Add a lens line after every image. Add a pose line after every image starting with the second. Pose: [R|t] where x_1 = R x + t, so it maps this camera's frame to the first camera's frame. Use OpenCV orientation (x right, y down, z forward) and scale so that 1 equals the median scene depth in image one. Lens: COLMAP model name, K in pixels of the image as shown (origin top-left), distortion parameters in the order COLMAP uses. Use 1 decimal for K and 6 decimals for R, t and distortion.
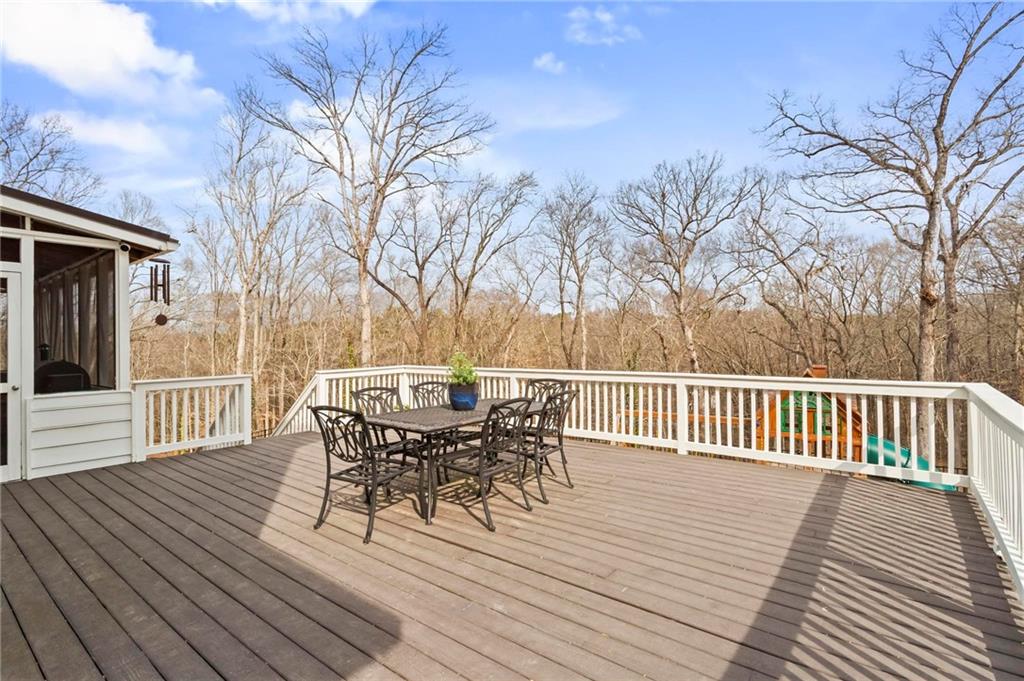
lens RADIAL K [[490.6, 0, 512.0], [0, 490.6, 340.5], [0, 0, 1]] dist [0.001419, 0.000146]
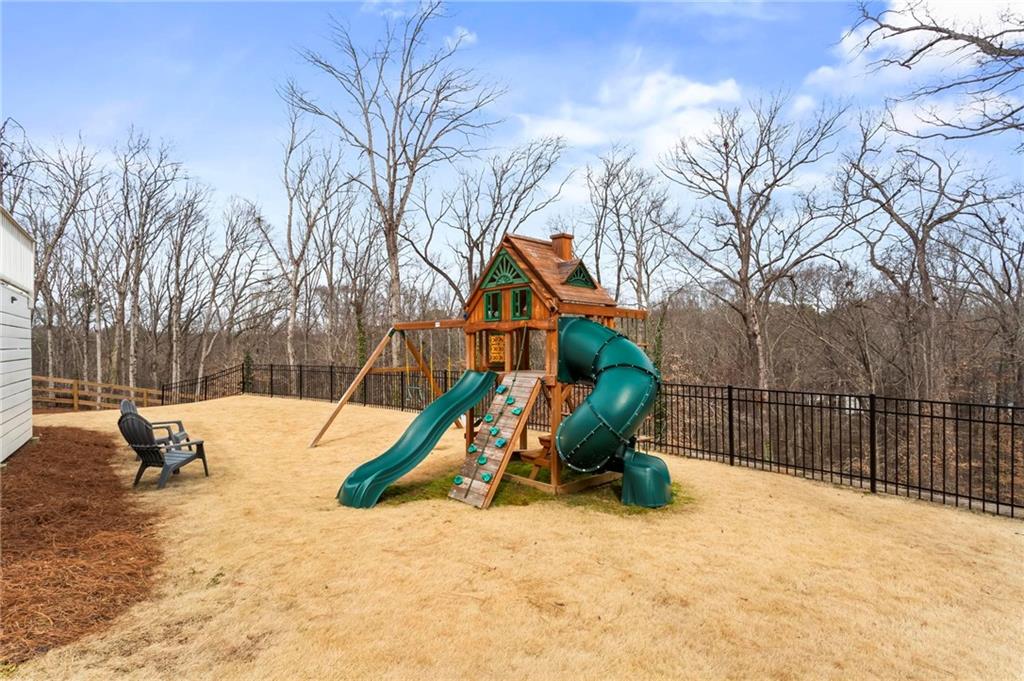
lens RADIAL K [[490.6, 0, 512.0], [0, 490.6, 340.5], [0, 0, 1]] dist [0.001419, 0.000146]
pose [[0.962957, 0.001599, -0.269649, 0.236375], [-0.000521, 0.999992, 0.004069, 0.053178], [0.269653, -0.003778, 0.962950, 0.102761]]
